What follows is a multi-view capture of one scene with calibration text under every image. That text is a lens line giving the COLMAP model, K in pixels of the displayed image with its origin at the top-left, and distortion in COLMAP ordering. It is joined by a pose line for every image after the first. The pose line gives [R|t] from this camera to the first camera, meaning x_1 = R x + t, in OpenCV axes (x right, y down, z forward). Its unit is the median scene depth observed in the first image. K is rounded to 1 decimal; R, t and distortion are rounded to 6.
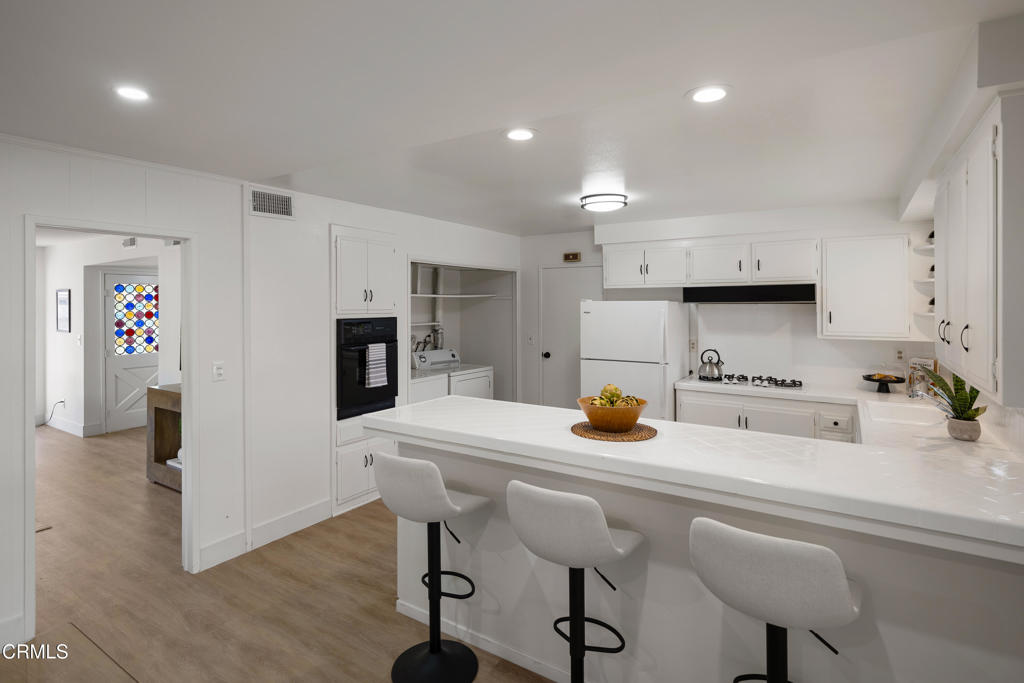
lens RADIAL K [[514.1, 0, 515.6], [0, 514.1, 306.1], [0, 0, 1]] dist [0.000104, -0.000031]
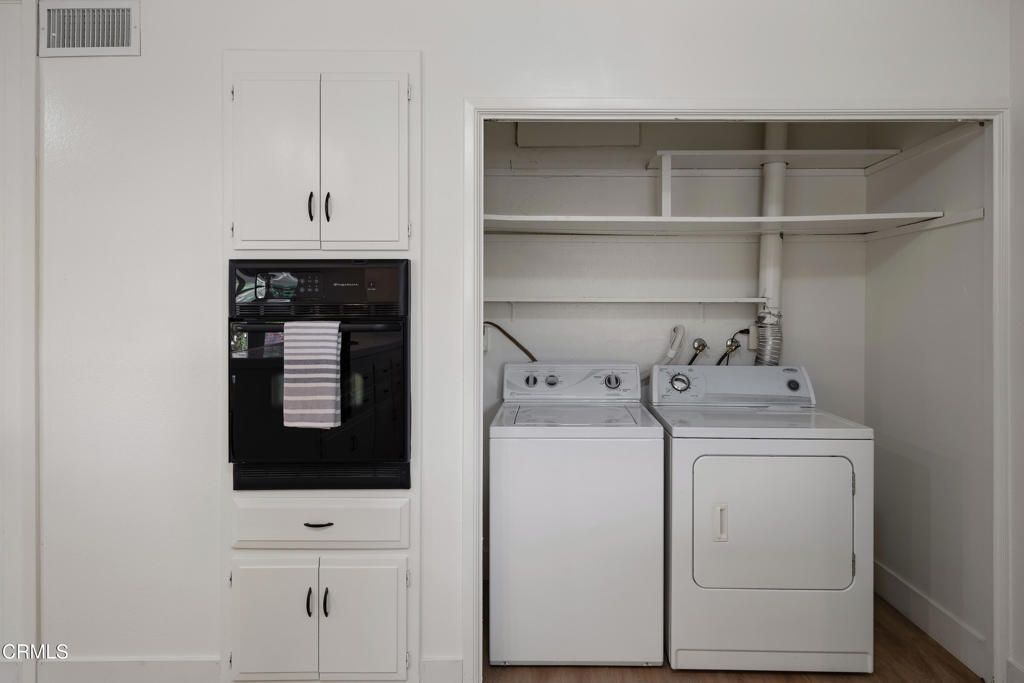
lens RADIAL K [[653.7, 0, 511.6], [0, 653.7, 311.3], [0, 0, 1]] dist [-0.002644, 0.002913]
pose [[0.557950, -0.003956, -0.829865, 0.226530], [-0.000757, 0.999986, -0.005276, 0.063876], [0.829874, 0.003571, 0.557939, 0.795119]]
